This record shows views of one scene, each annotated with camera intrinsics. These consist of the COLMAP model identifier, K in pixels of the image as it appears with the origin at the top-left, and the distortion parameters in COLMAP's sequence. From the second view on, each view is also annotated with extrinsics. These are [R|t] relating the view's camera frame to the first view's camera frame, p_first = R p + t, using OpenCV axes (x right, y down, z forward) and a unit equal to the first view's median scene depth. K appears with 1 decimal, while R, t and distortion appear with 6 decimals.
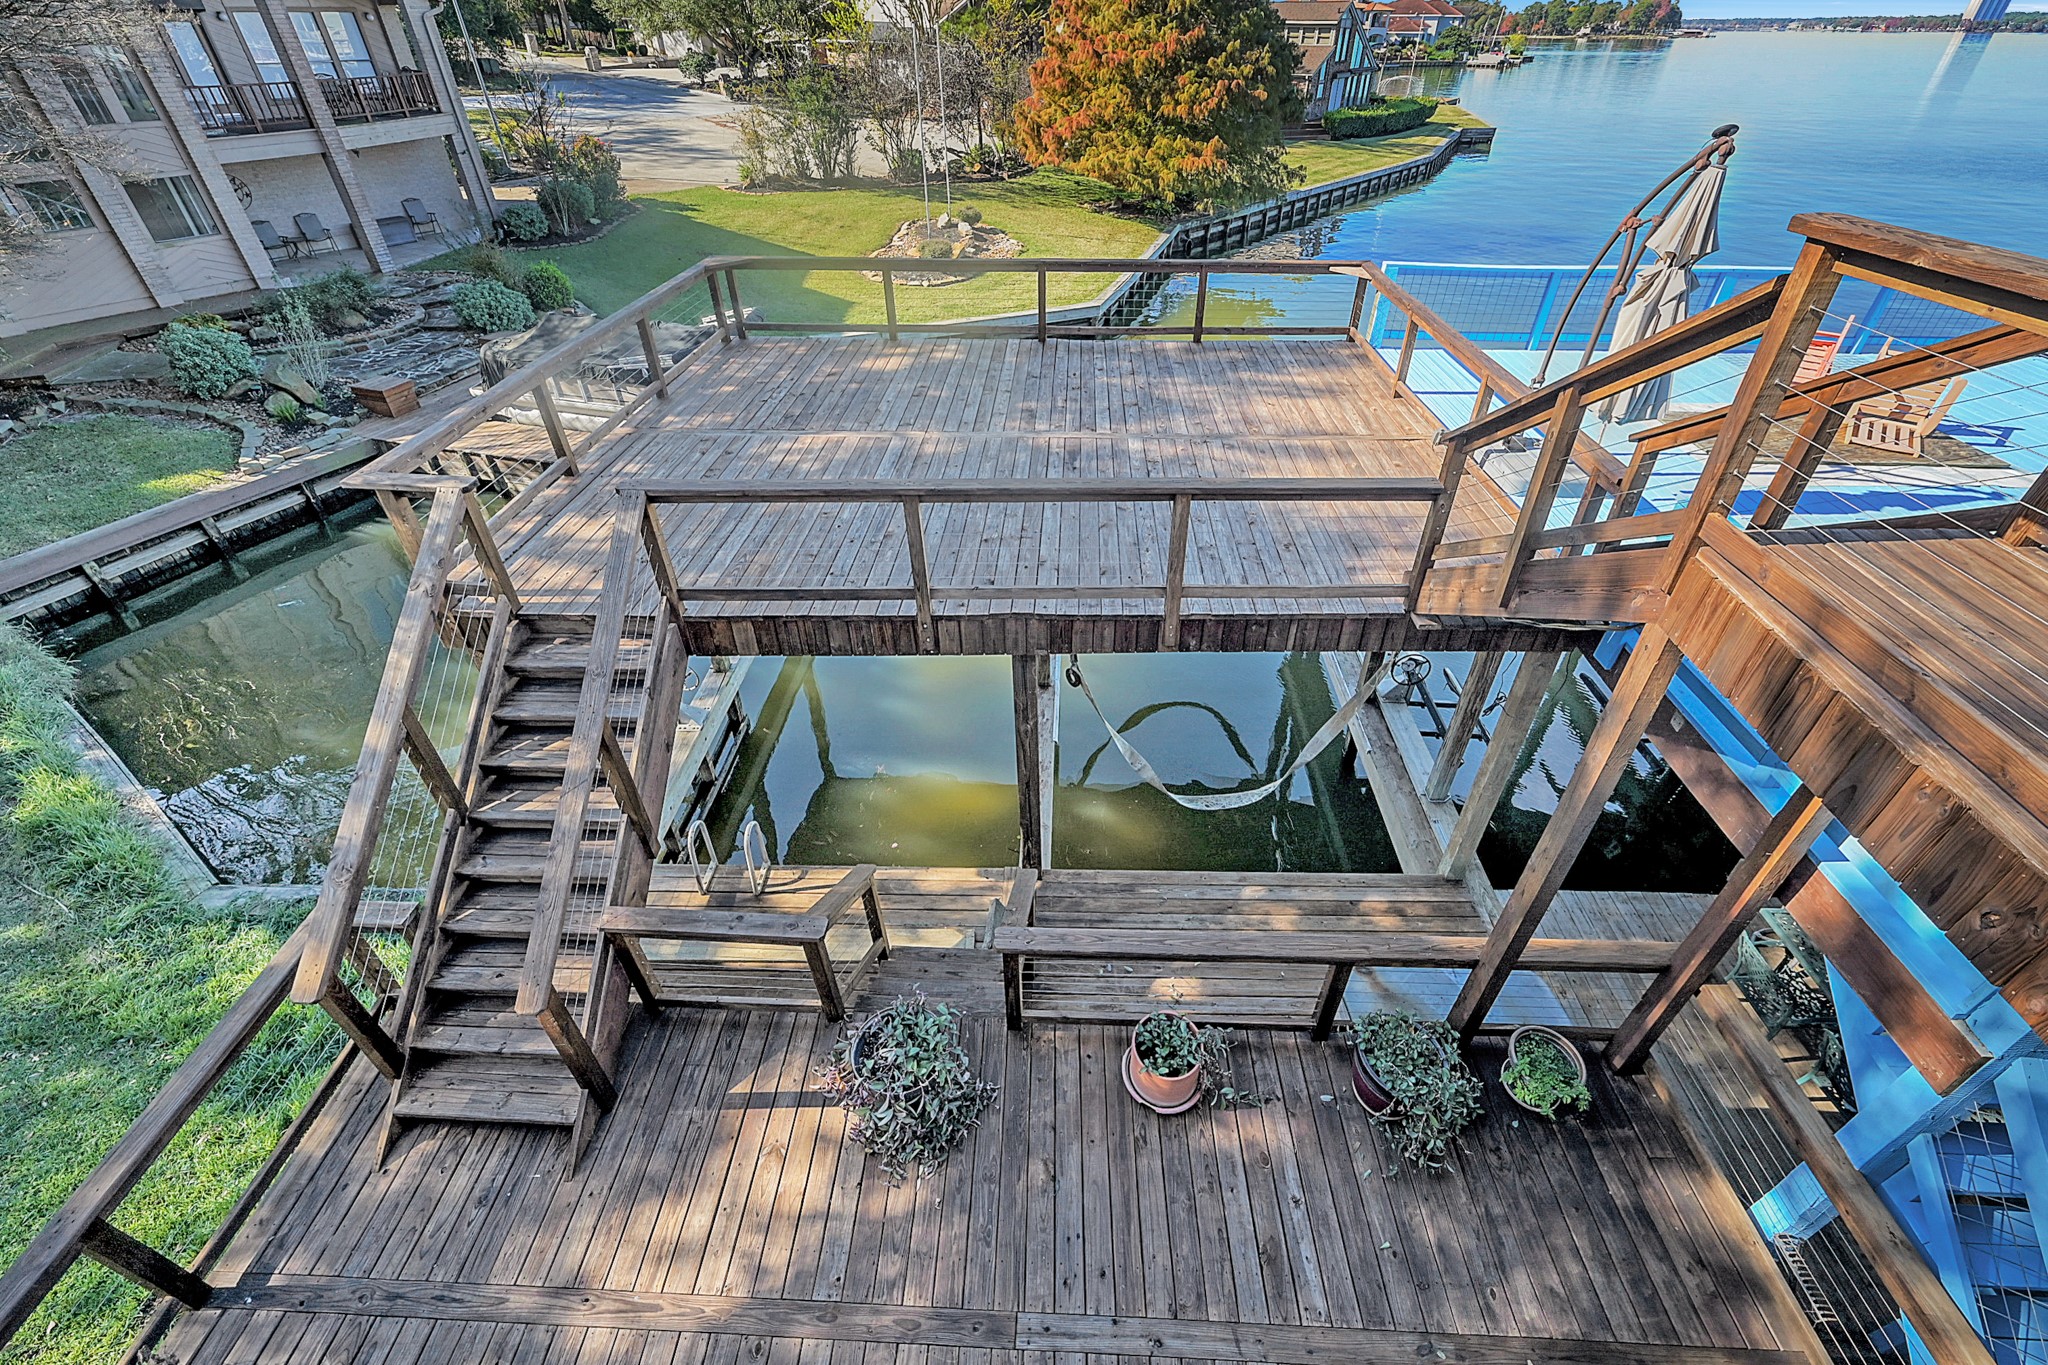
lens RADIAL K [[837.2, 0, 1061.8], [0, 837.2, 645.7], [0, 0, 1]] dist [0.002688, 0.000329]
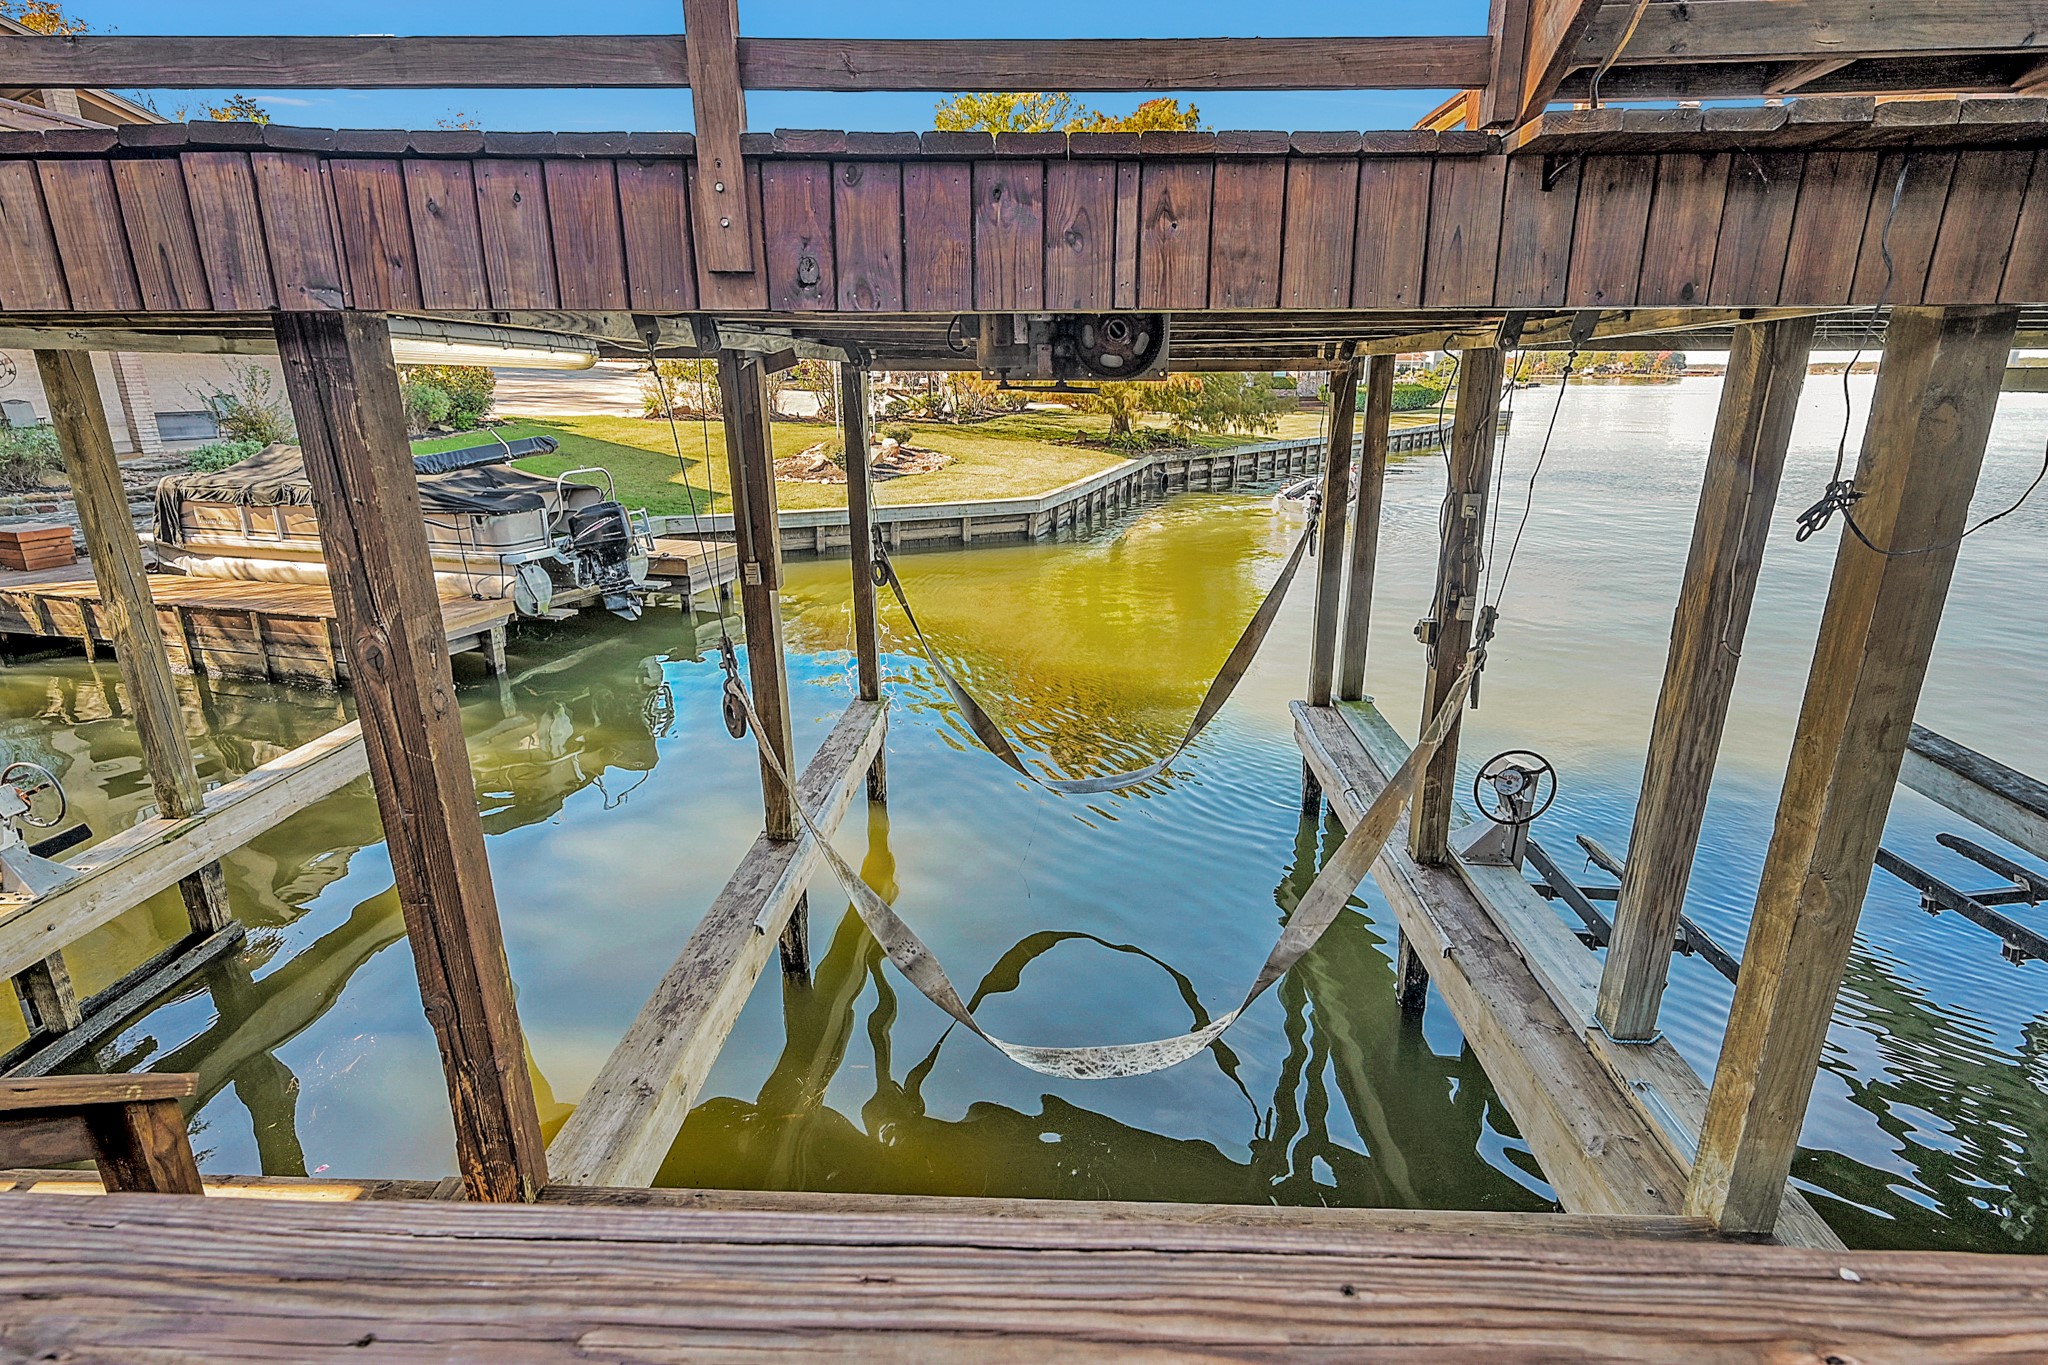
lens RADIAL K [[996.3, 0, 1024.0], [0, 996.3, 678.0], [0, 0, 1]] dist [0.003348, 0.000471]
pose [[0.999480, -0.003031, -0.032111, 0.044359], [-0.007762, 0.943709, -0.330686, 0.046625], [0.031306, 0.330763, 0.943195, 0.124199]]
